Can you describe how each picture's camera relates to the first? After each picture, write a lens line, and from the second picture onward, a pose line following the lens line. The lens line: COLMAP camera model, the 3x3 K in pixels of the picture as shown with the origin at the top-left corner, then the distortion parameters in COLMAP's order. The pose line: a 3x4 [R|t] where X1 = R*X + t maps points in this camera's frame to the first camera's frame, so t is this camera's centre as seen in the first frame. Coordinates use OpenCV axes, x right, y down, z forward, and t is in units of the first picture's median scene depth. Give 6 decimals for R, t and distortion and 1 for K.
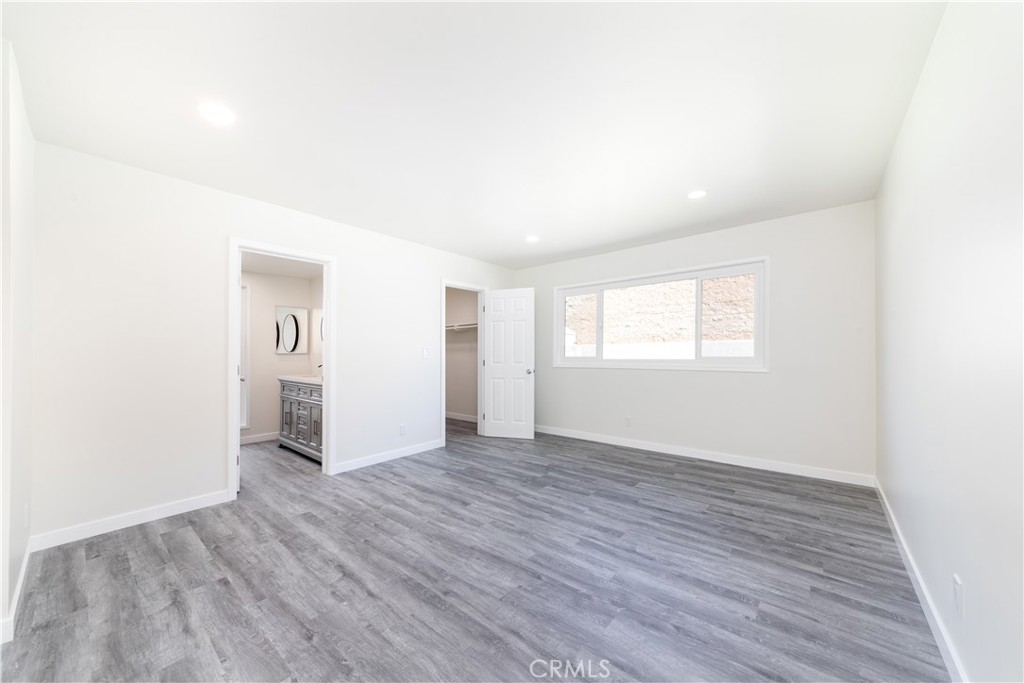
lens RADIAL K [[362.8, 0, 511.2], [0, 362.8, 344.7], [0, 0, 1]] dist [0.000291, 0.000435]
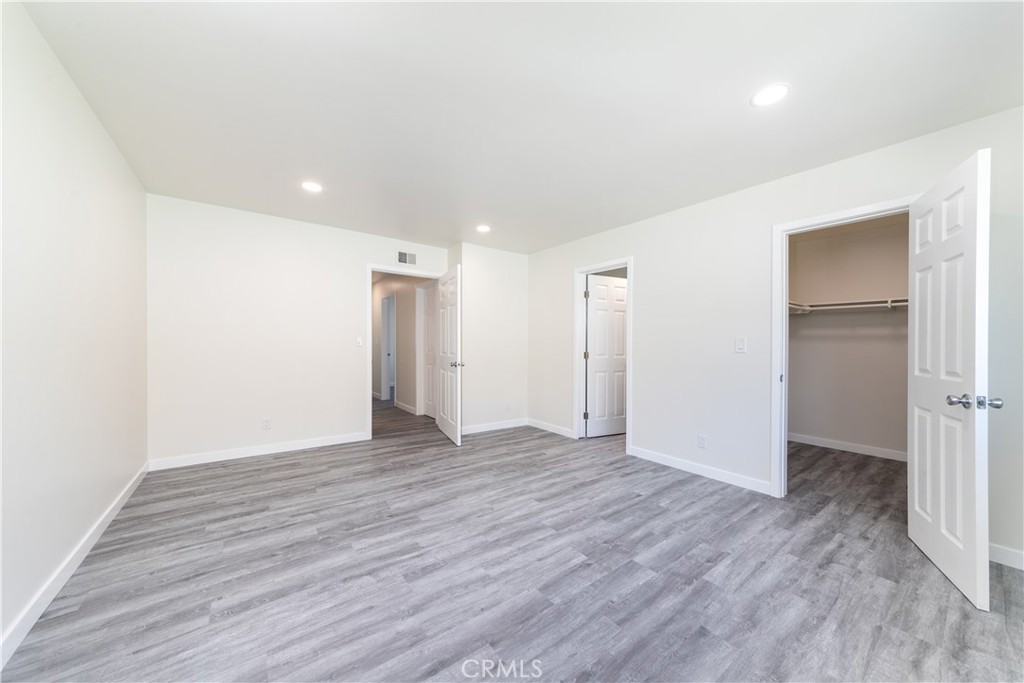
lens RADIAL K [[362.8, 0, 511.7], [0, 362.8, 344.0], [0, 0, 1]] dist [0.000291, 0.000435]
pose [[-0.222570, 0.004804, -0.974905, 0.911960], [0.013196, 0.999911, 0.001914, 0.028325], [0.974827, -0.012439, -0.222614, 1.272318]]
